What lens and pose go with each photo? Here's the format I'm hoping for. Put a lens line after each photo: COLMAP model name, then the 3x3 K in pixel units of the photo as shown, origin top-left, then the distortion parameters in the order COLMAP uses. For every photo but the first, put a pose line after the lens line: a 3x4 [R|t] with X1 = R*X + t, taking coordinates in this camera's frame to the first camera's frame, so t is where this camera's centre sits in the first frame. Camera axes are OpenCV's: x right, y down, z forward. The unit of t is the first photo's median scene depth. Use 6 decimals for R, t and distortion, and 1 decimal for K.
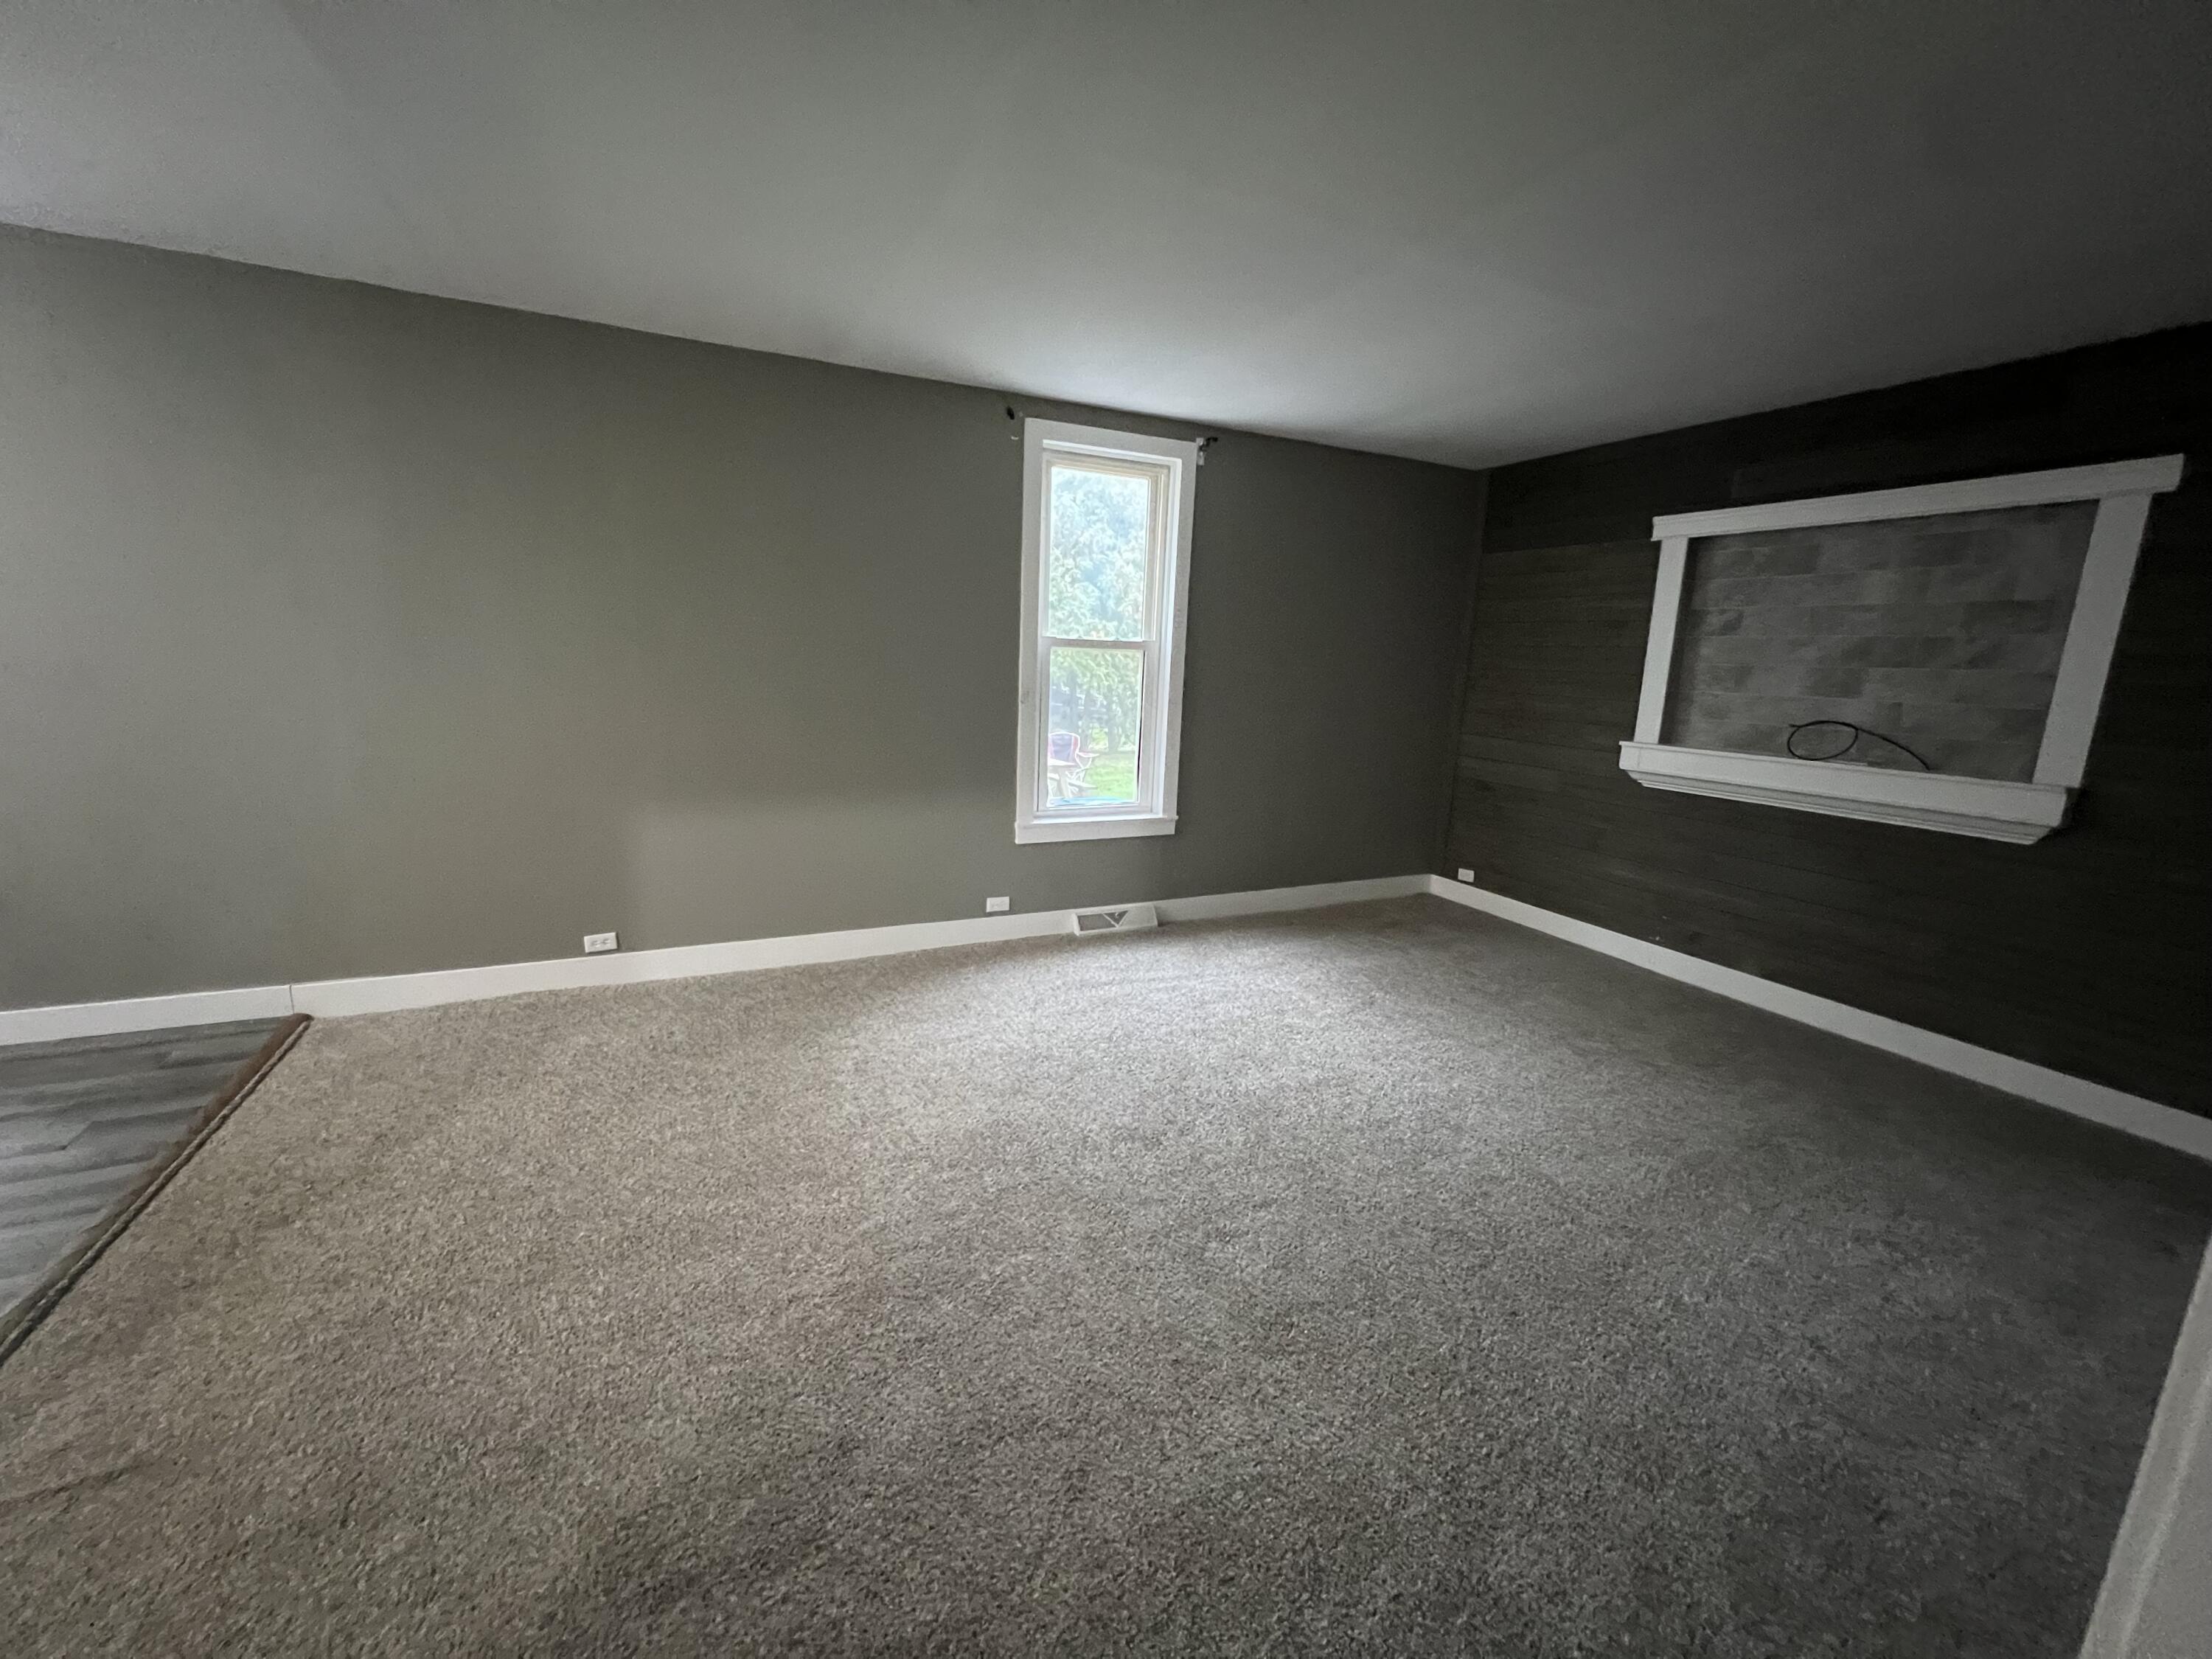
lens RADIAL K [[876.3, 0, 1092.3], [0, 876.3, 818.2], [0, 0, 1]] dist [-0.001579, -0.000284]
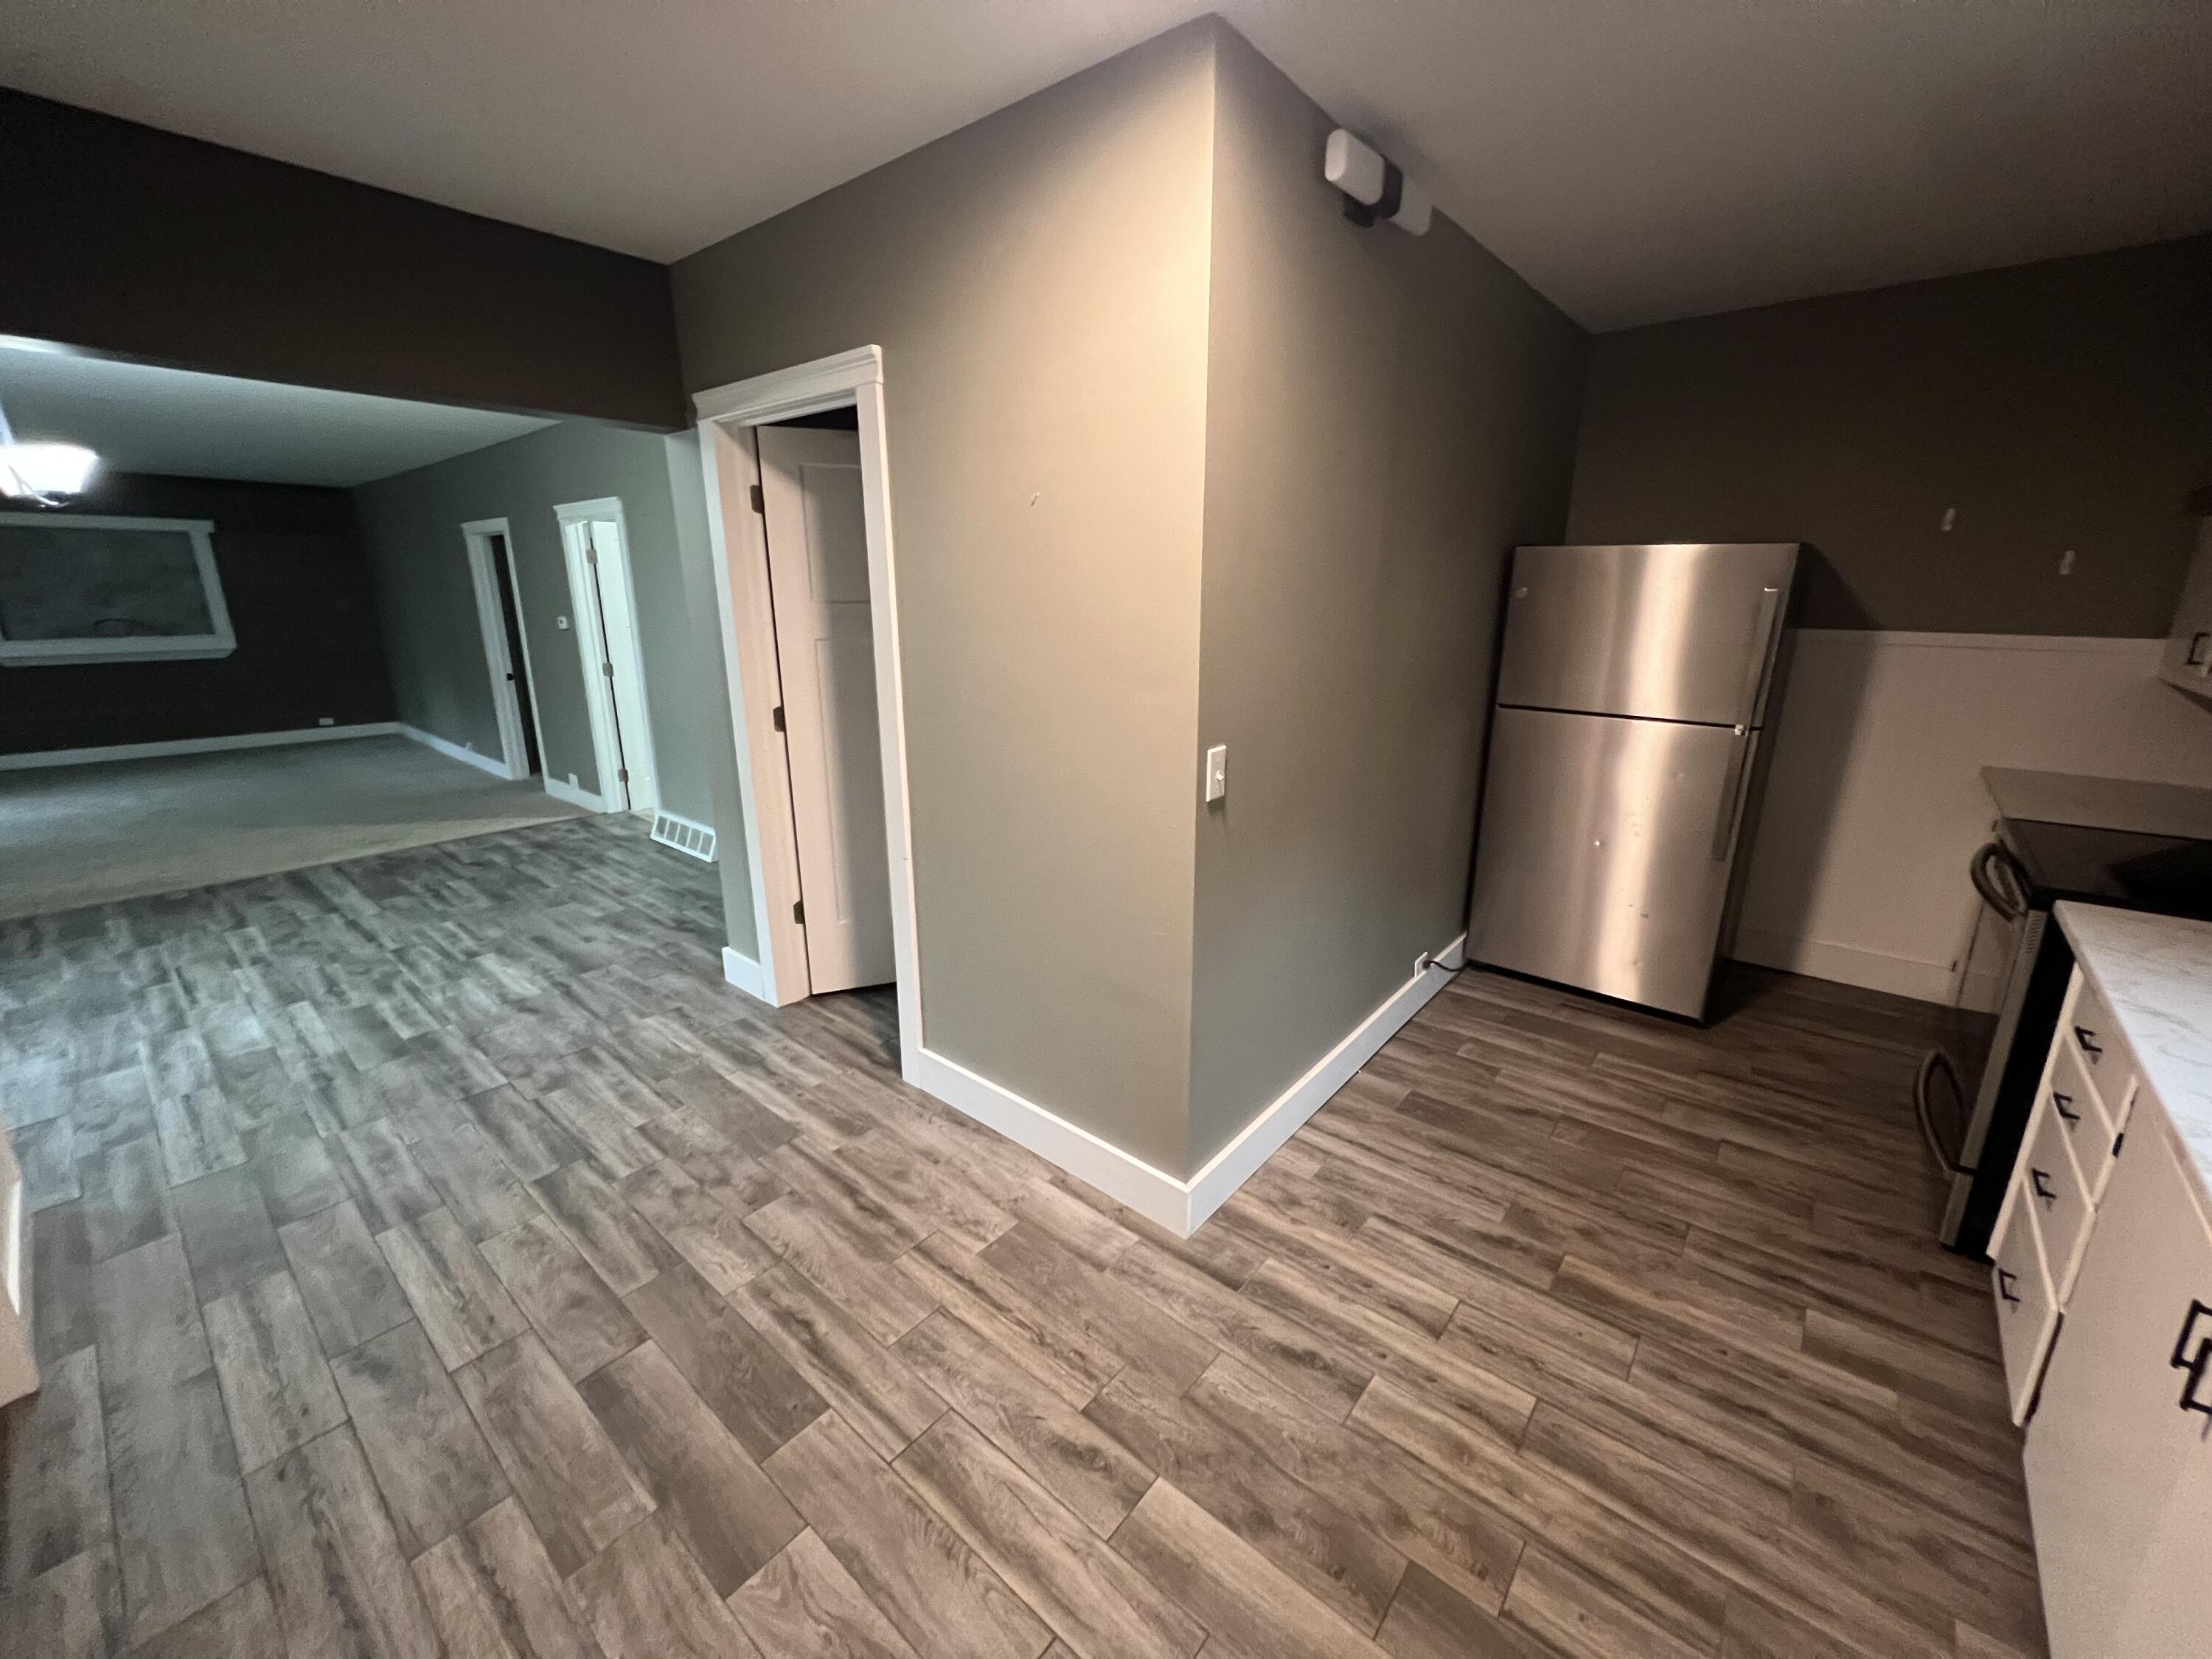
lens RADIAL K [[876.3, 0, 1098.2], [0, 876.3, 823.1], [0, 0, 1]] dist [-0.001579, -0.000284]
pose [[-0.424495, -0.270172, 0.864182, -2.183226], [0.155641, 0.918464, 0.363594, -0.049856], [-0.891953, 0.288846, -0.347834, -0.295835]]
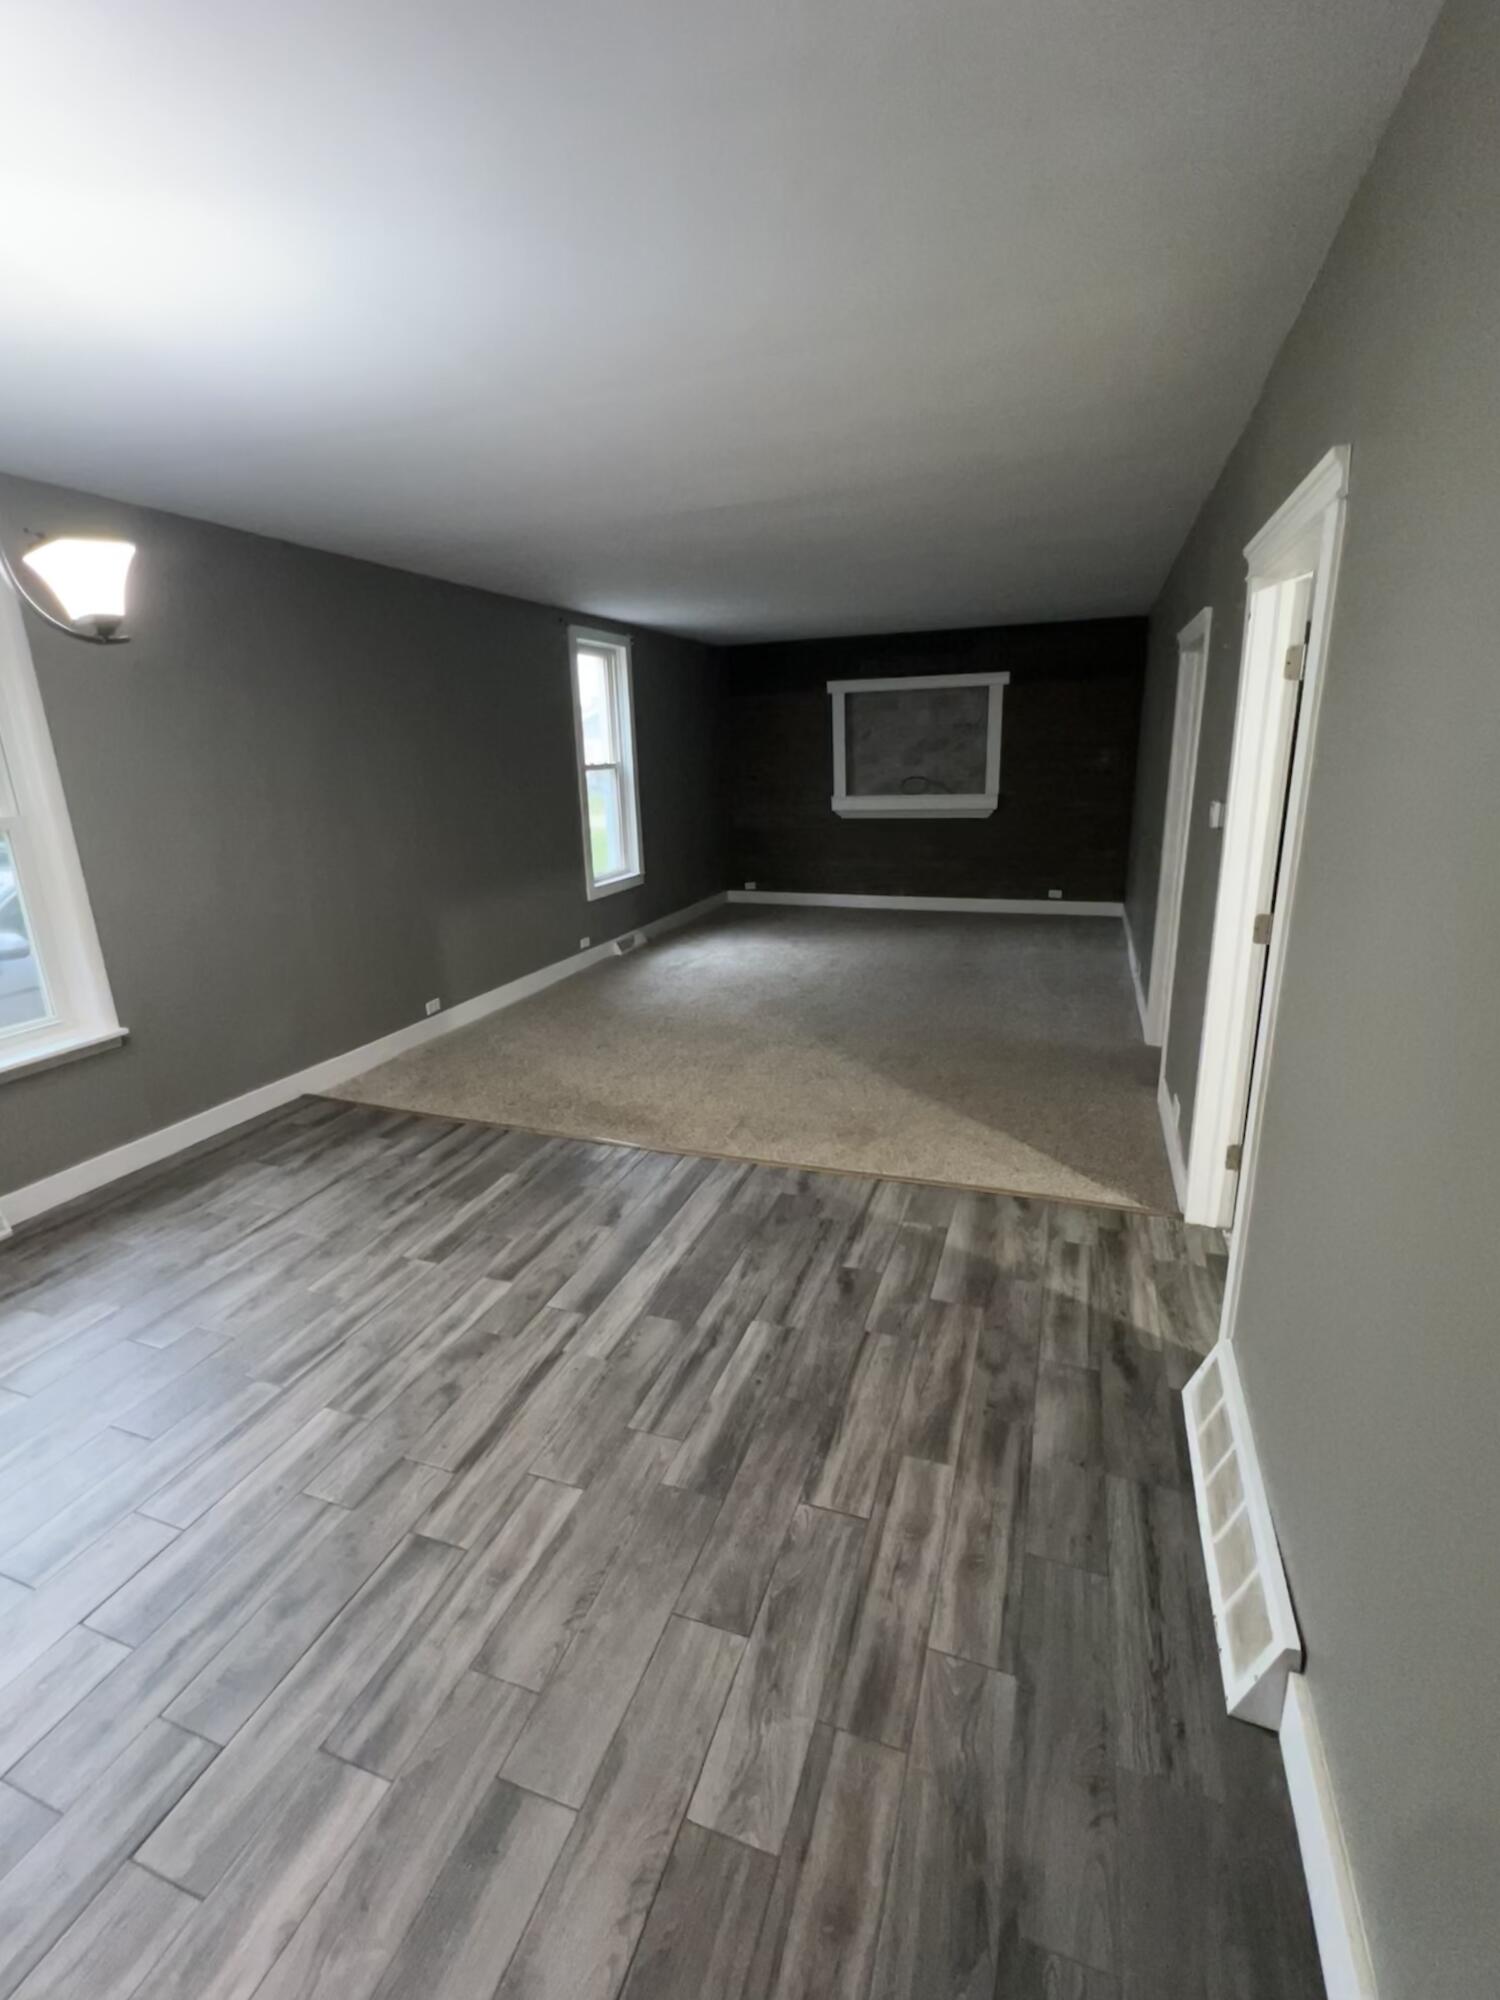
lens RADIAL K [[855.3, 0, 749.9], [0, 855.3, 996.6], [0, 0, 1]] dist [-0.001265, 0.000098]
pose [[0.712151, -0.251715, 0.655347, -1.059856], [0.188573, 0.967790, 0.166804, -0.007768], [-0.676225, 0.004791, 0.736679, -0.354130]]
